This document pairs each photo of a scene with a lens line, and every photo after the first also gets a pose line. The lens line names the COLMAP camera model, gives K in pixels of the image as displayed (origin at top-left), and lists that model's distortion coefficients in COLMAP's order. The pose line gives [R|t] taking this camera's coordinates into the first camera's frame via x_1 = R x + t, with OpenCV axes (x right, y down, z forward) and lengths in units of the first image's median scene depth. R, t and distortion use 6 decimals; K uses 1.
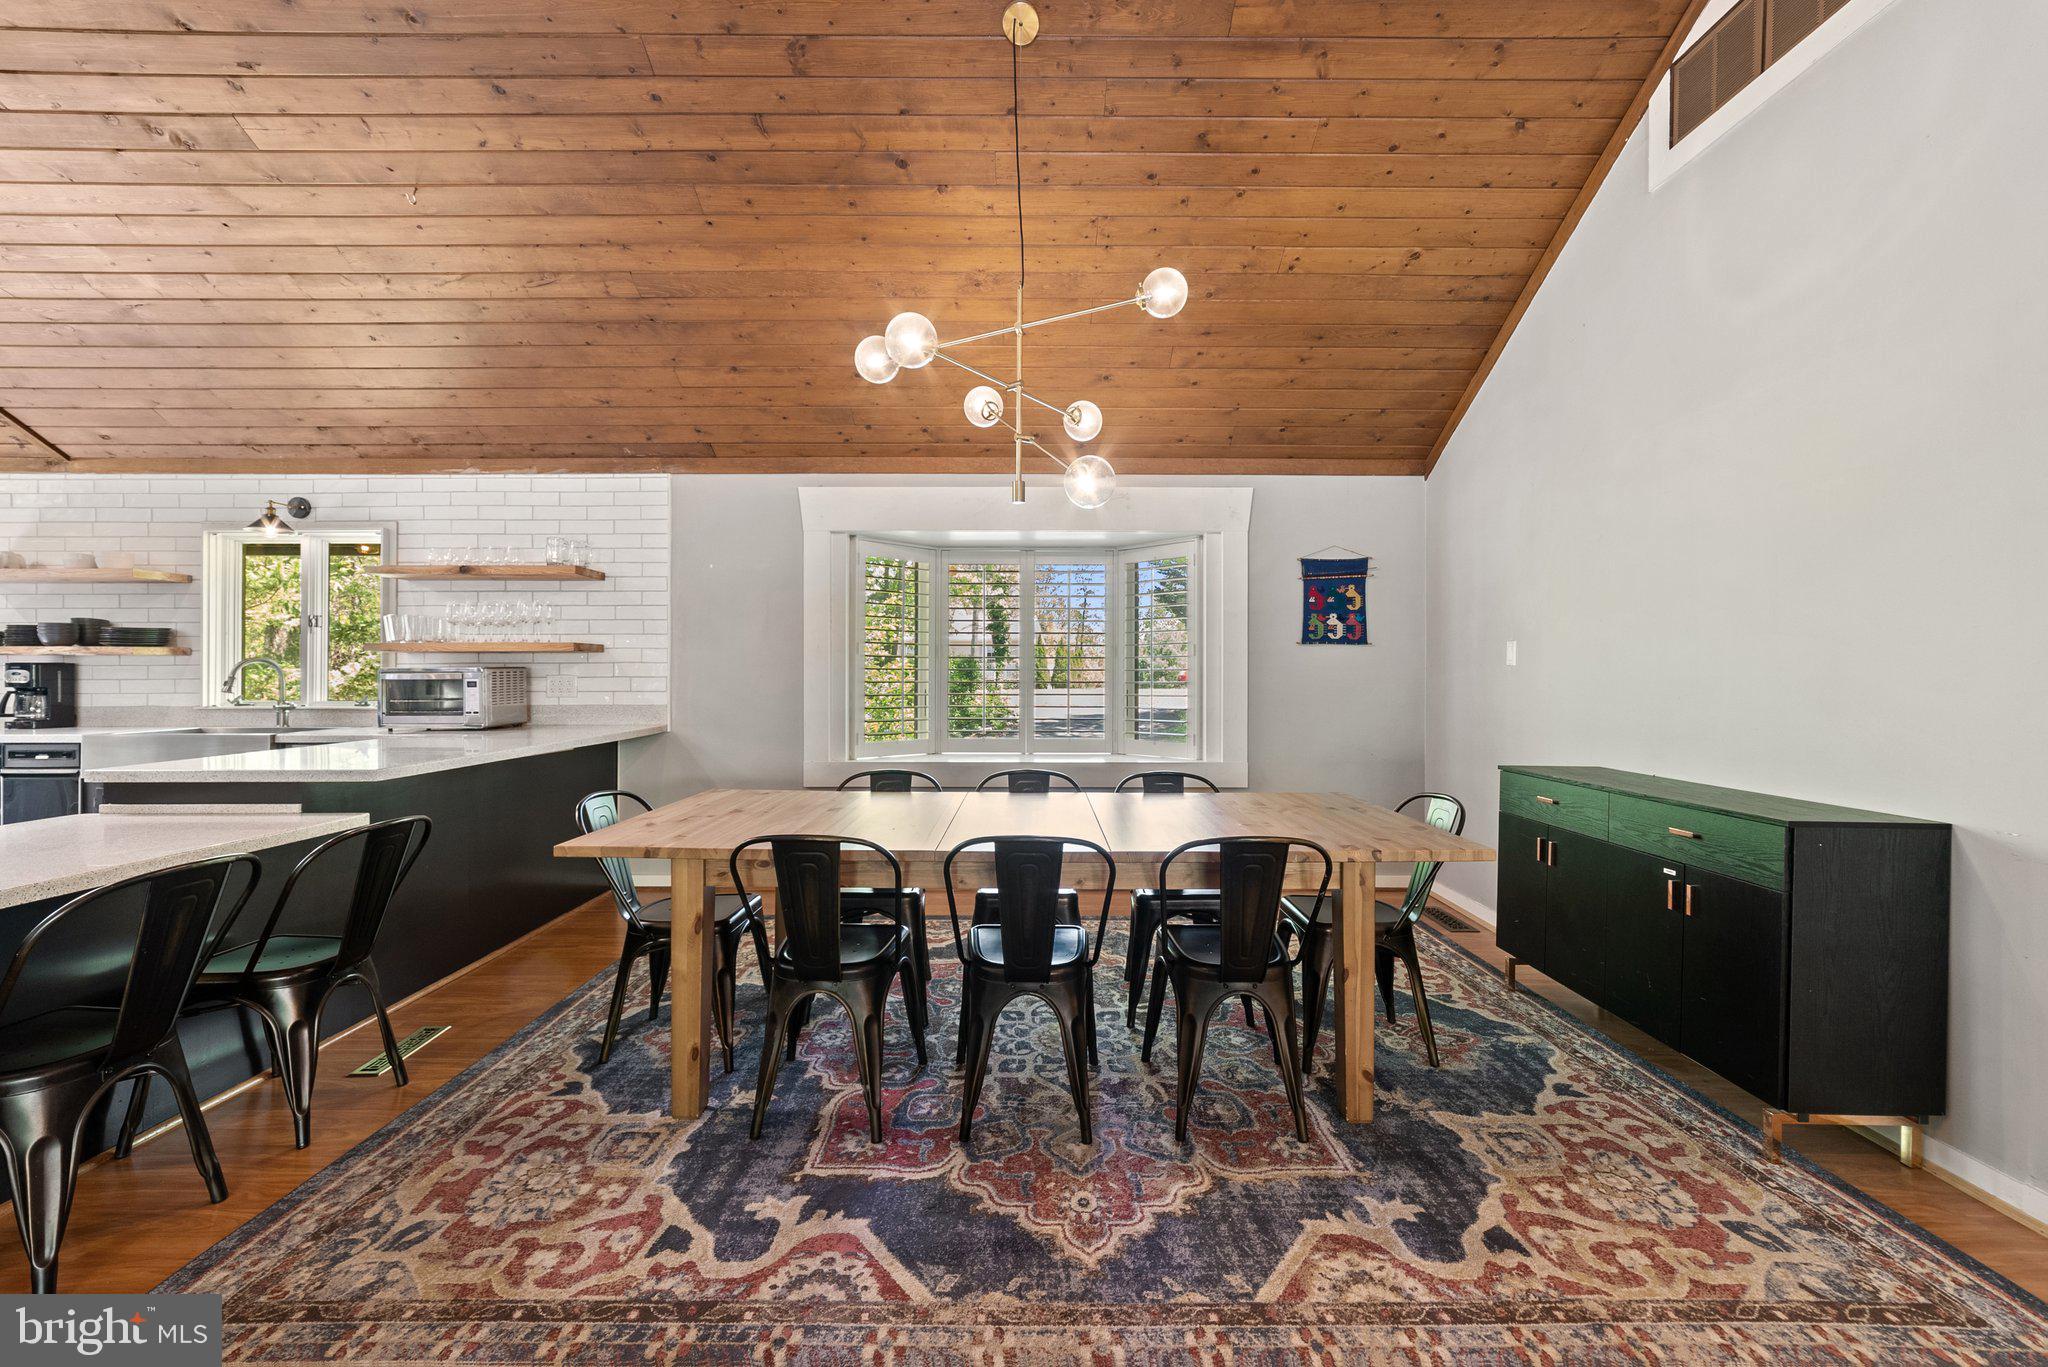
lens RADIAL K [[808.6, 0, 1044.1], [0, 808.6, 677.1], [0, 0, 1]] dist [-0.015592, 0.007733]
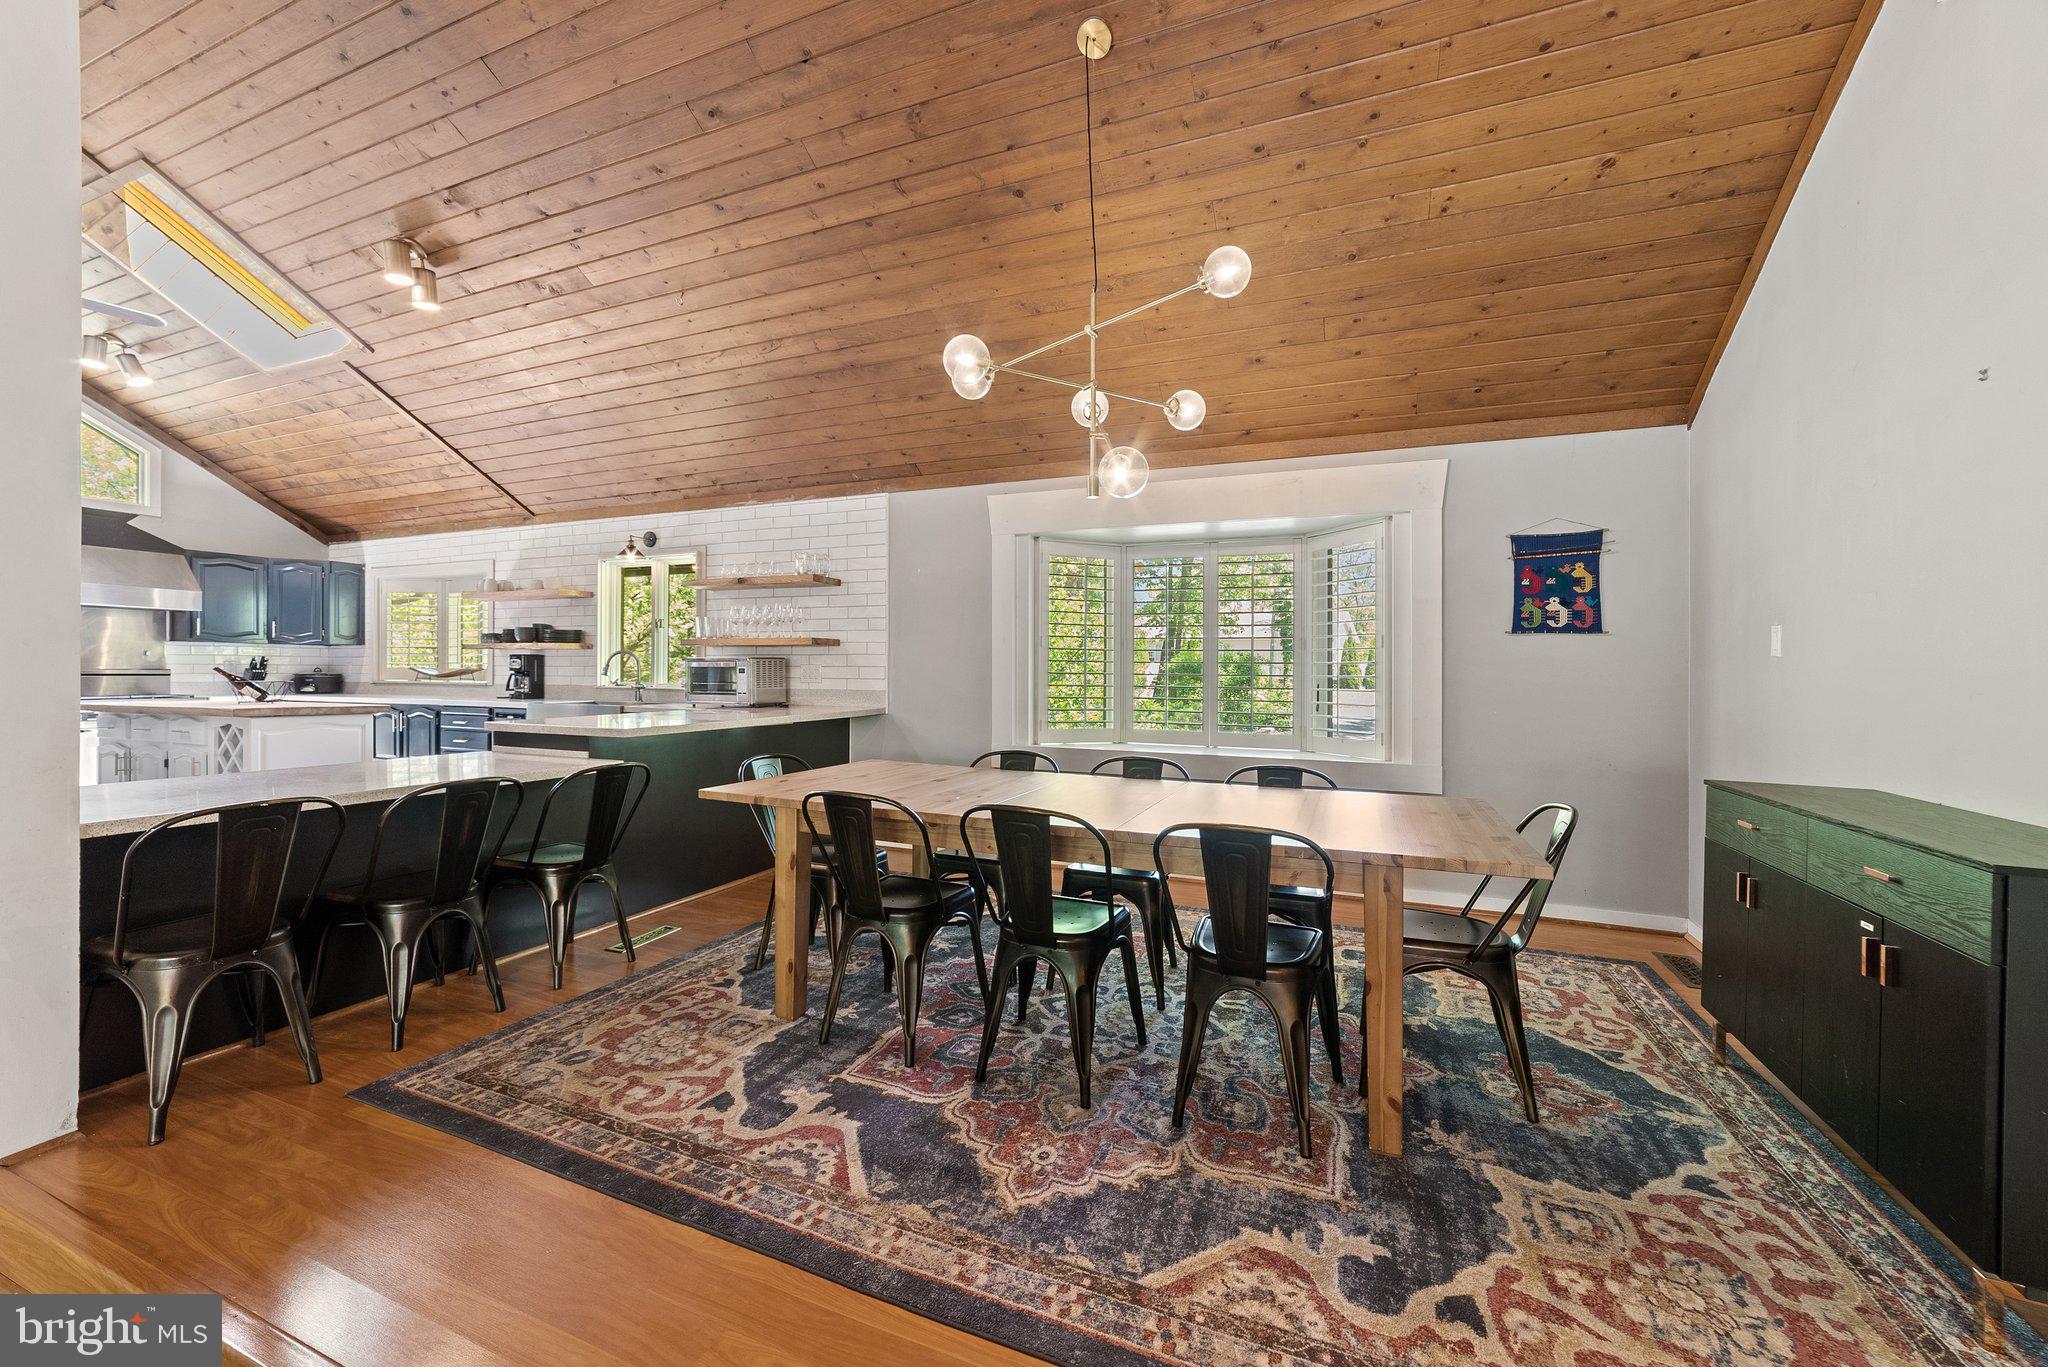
lens RADIAL K [[797.3, 0, 1023.8], [0, 797.3, 673.7], [0, 0, 1]] dist [-0.012638, 0.007132]
pose [[0.923020, 0.009521, -0.384633, 0.223019], [-0.010062, 0.999949, 0.000607, 0.010173], [0.384619, 0.003309, 0.923069, 0.010794]]
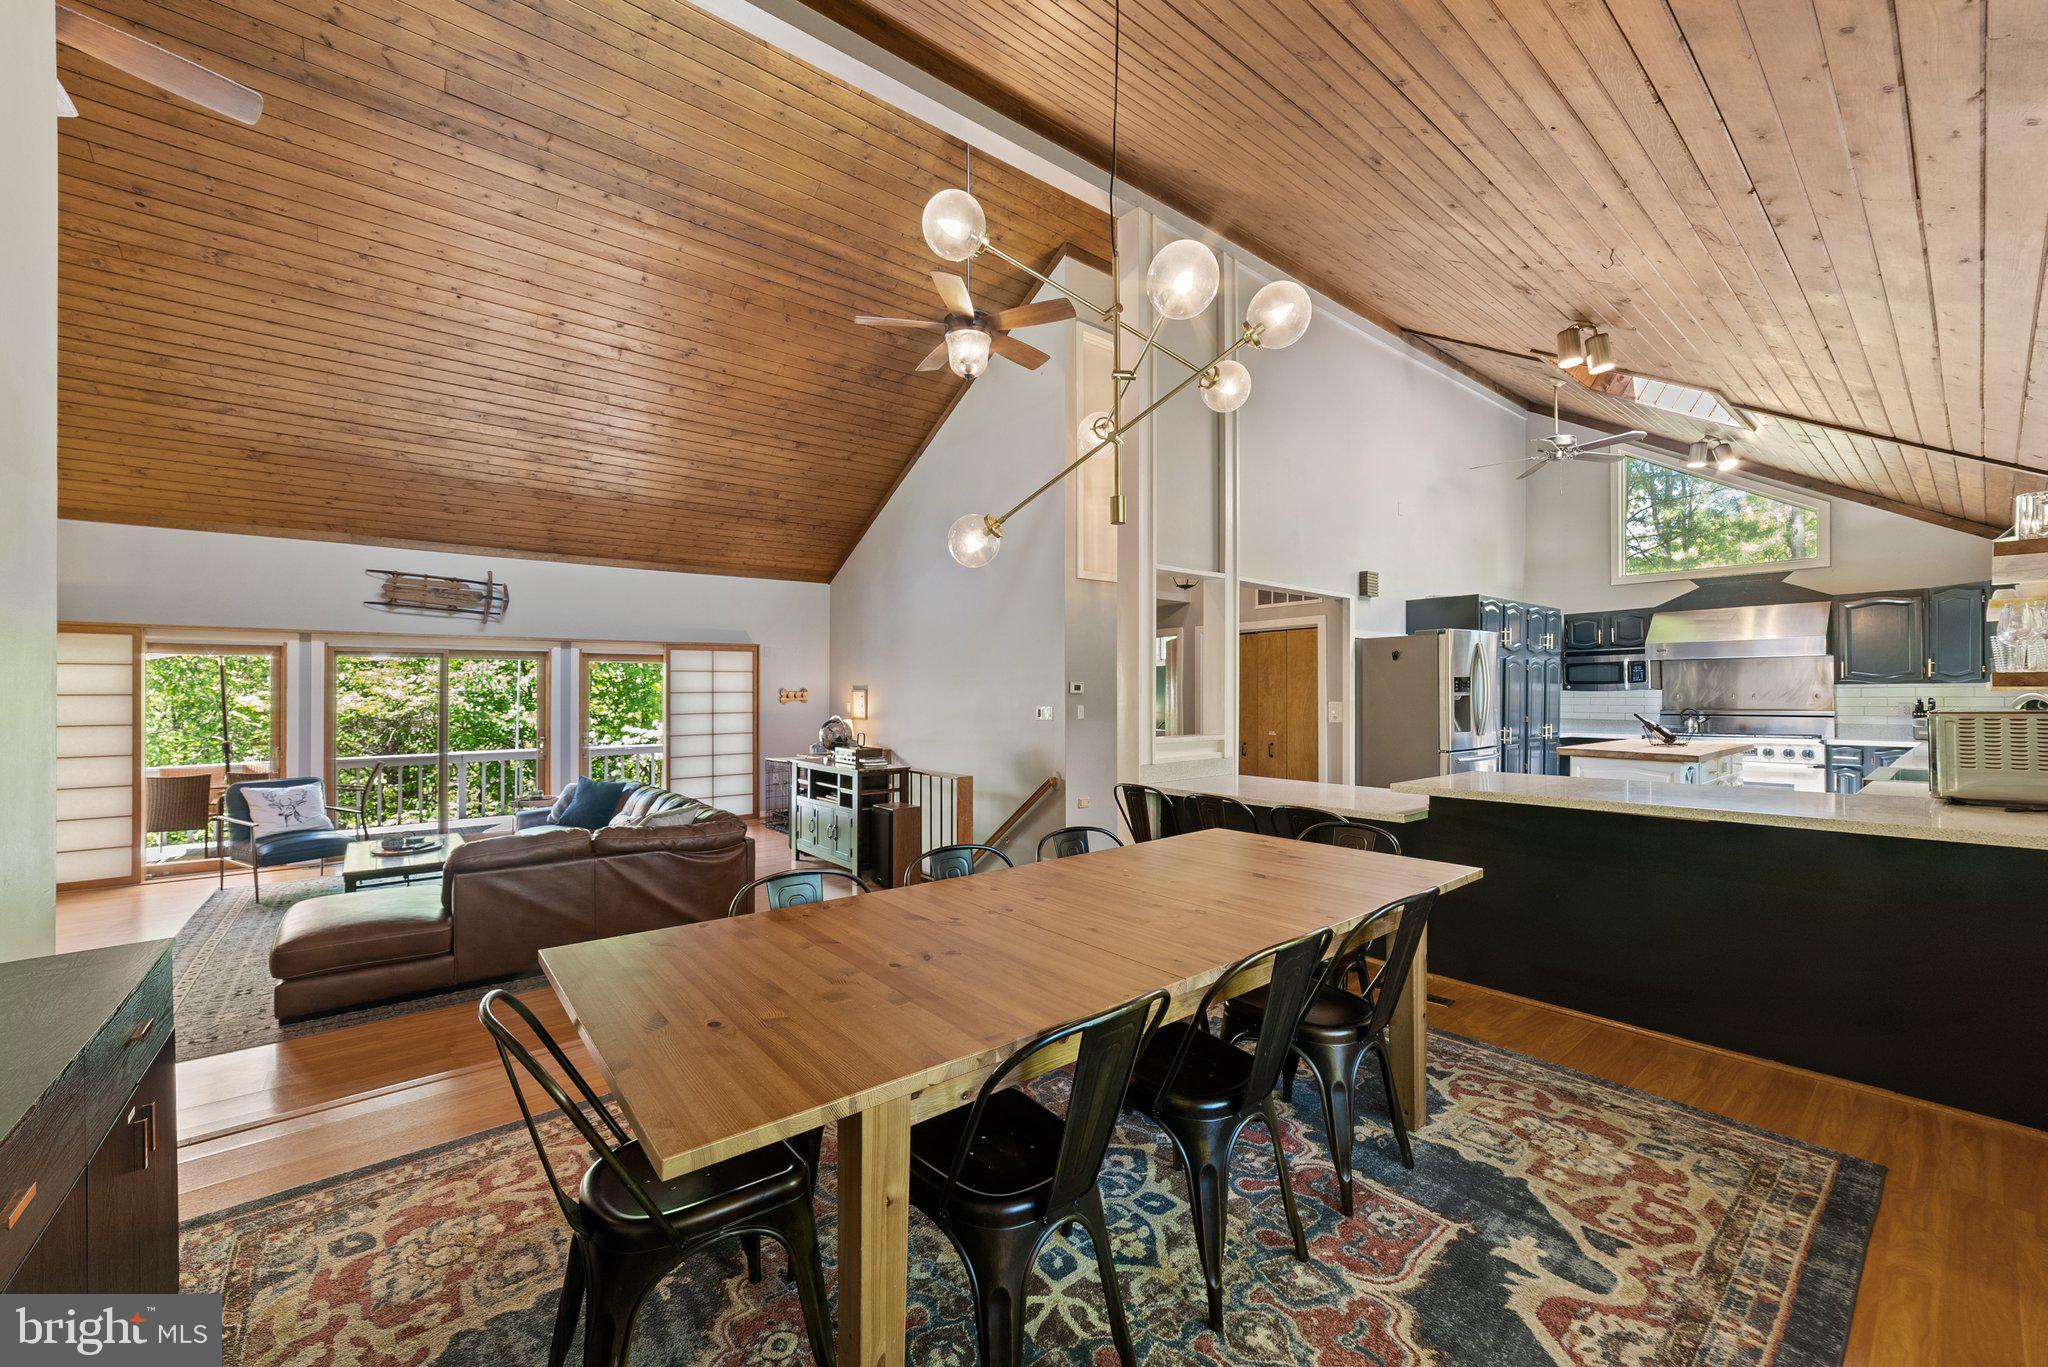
lens RADIAL K [[793.3, 0, 1030.8], [0, 793.3, 705.7], [0, 0, 1]] dist [0.000498, 0.000499]
pose [[-0.767166, 0.015185, -0.641269, 0.426533], [0.009496, 0.999879, 0.012316, -0.040011], [0.641379, 0.003359, -0.767217, 1.238327]]
